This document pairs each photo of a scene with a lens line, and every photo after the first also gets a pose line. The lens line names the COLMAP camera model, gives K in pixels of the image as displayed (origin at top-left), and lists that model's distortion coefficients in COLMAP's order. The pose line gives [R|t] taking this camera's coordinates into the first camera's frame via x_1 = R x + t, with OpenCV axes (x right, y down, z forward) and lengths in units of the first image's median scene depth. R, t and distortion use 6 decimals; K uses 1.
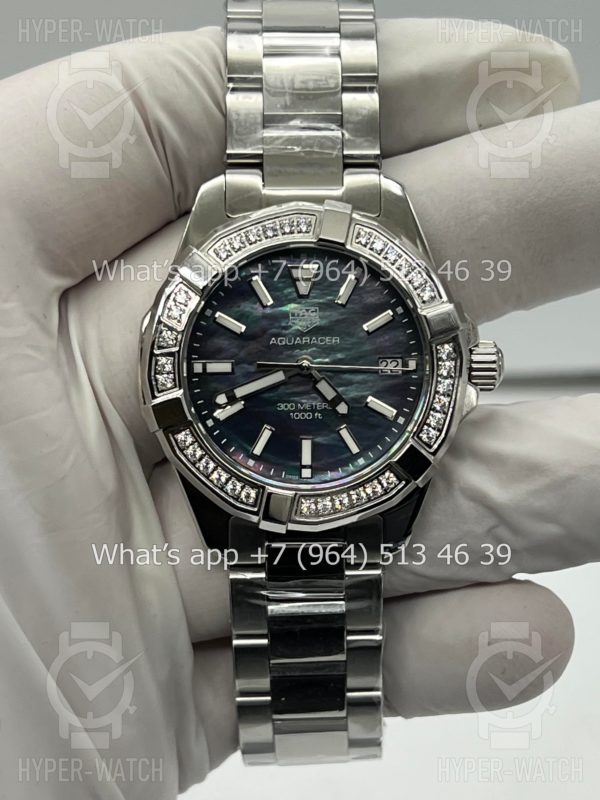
lens RADIAL K [[1862.8, 0, 298.6], [0, 1862.8, 396.1], [0, 0, 1]] dist [0.153997, 0.000000]
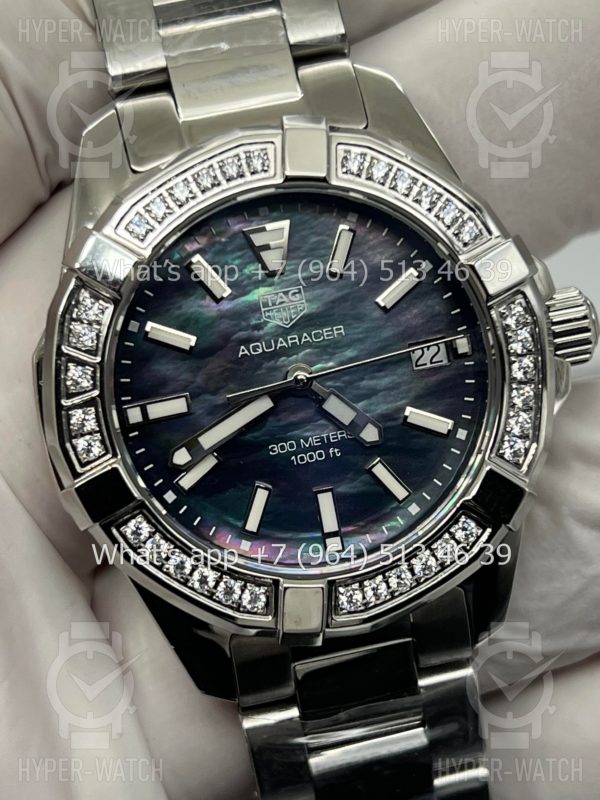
lens RADIAL K [[1945.3, 0, 305.3], [0, 1945.3, 394.2], [0, 0, 1]] dist [0.343881, 0.000000]
pose [[0.978804, -0.192884, 0.068839, -0.041520], [0.193423, 0.981115, -0.001187, -0.010138], [-0.067310, 0.014477, 0.997627, 0.336026]]
